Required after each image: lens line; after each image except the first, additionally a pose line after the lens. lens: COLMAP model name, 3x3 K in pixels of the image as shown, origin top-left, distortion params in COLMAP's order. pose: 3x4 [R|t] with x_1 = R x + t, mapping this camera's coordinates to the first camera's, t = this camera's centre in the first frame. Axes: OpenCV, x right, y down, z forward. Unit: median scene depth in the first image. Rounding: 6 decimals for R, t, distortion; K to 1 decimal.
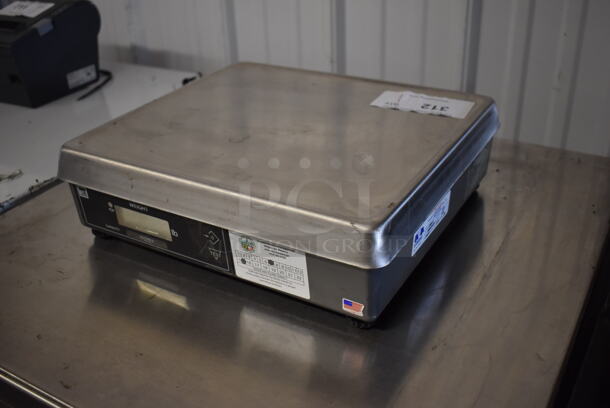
lens RADIAL K [[640.8, 0, 305.0], [0, 640.8, 204.0], [0, 0, 1]] dist [-0.035098, -0.001386]
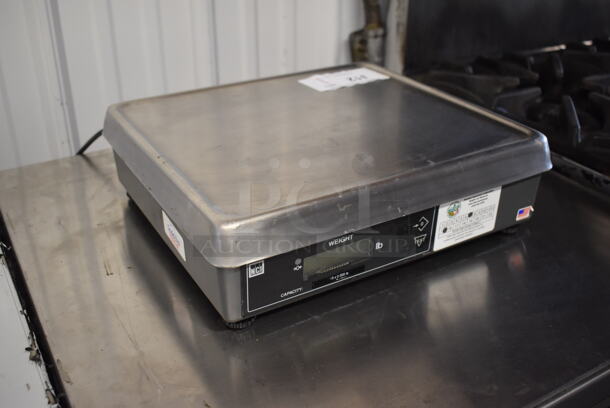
lens RADIAL K [[640.8, 0, 305.0], [0, 640.8, 204.0], [0, 0, 1]] dist [-0.035098, -0.001386]
pose [[0.475433, -0.368291, 0.798953, -1.009816], [0.408644, 0.896689, 0.170173, -0.218000], [-0.779085, 0.245581, 0.576815, 0.553291]]
